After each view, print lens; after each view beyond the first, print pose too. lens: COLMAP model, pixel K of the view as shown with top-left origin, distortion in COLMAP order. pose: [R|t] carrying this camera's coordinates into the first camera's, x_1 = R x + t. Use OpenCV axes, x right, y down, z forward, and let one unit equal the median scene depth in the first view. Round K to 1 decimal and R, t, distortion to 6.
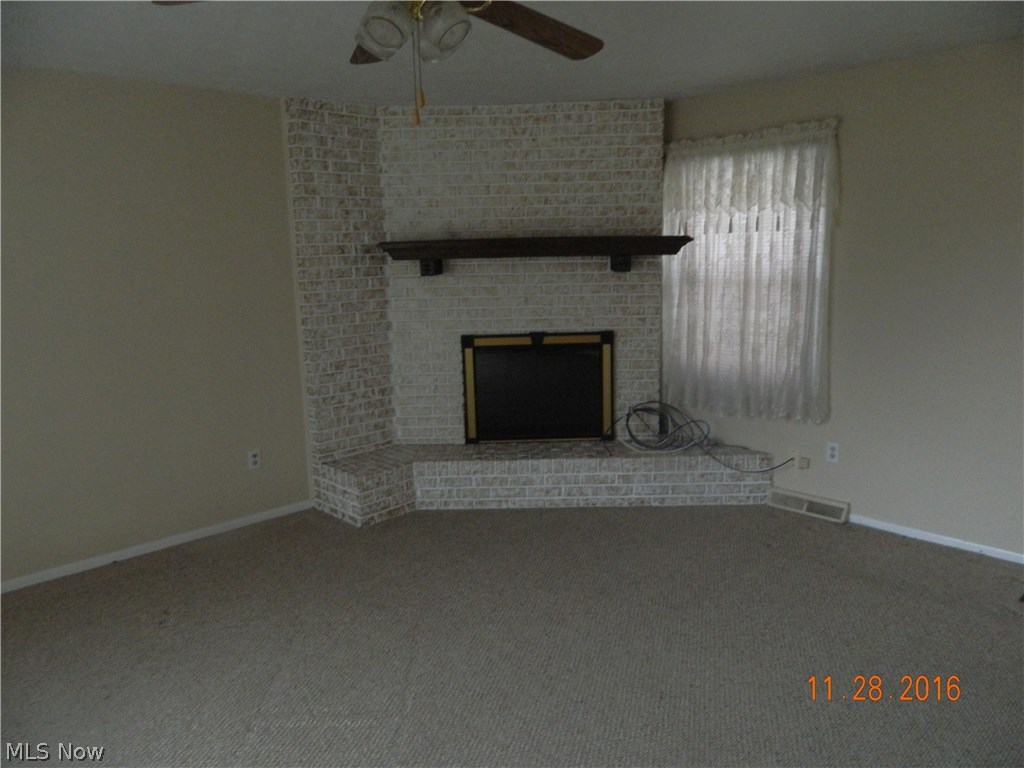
lens RADIAL K [[757.9, 0, 510.4], [0, 757.9, 379.2], [0, 0, 1]] dist [-0.002219, -0.000161]
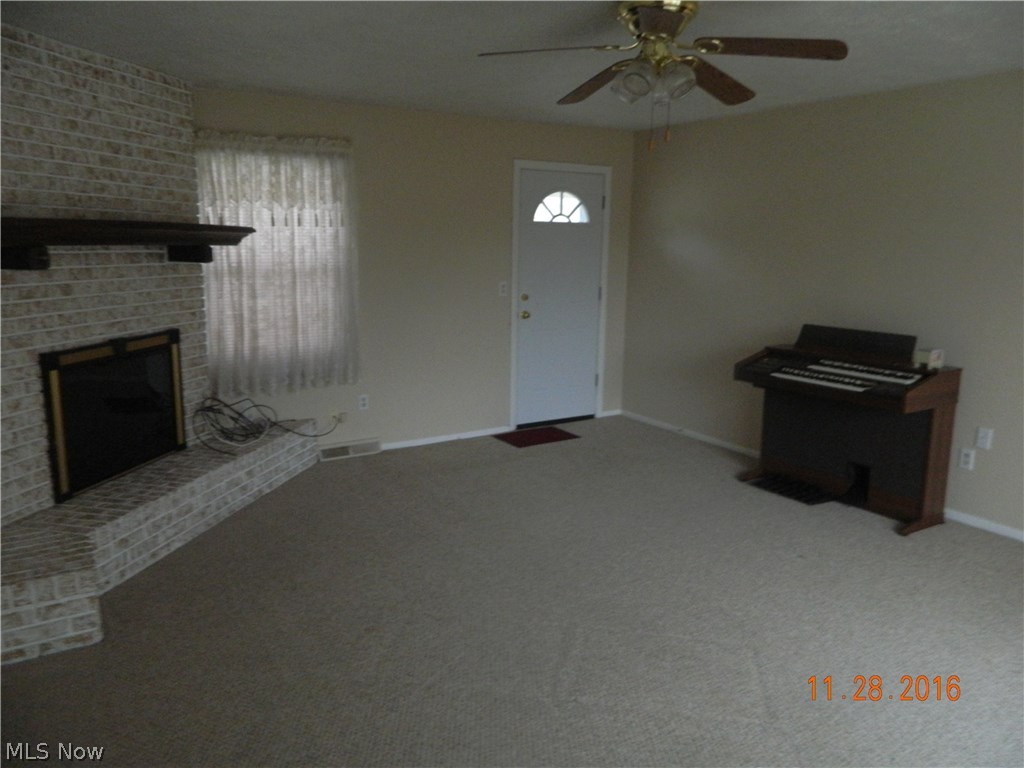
lens RADIAL K [[757.9, 0, 510.4], [0, 757.9, 379.2], [0, 0, 1]] dist [-0.002219, -0.000161]
pose [[0.189198, -0.152542, 0.970018, -0.699573], [0.153860, 0.980263, 0.124143, -0.057135], [-0.969810, 0.125759, 0.208934, 0.445707]]
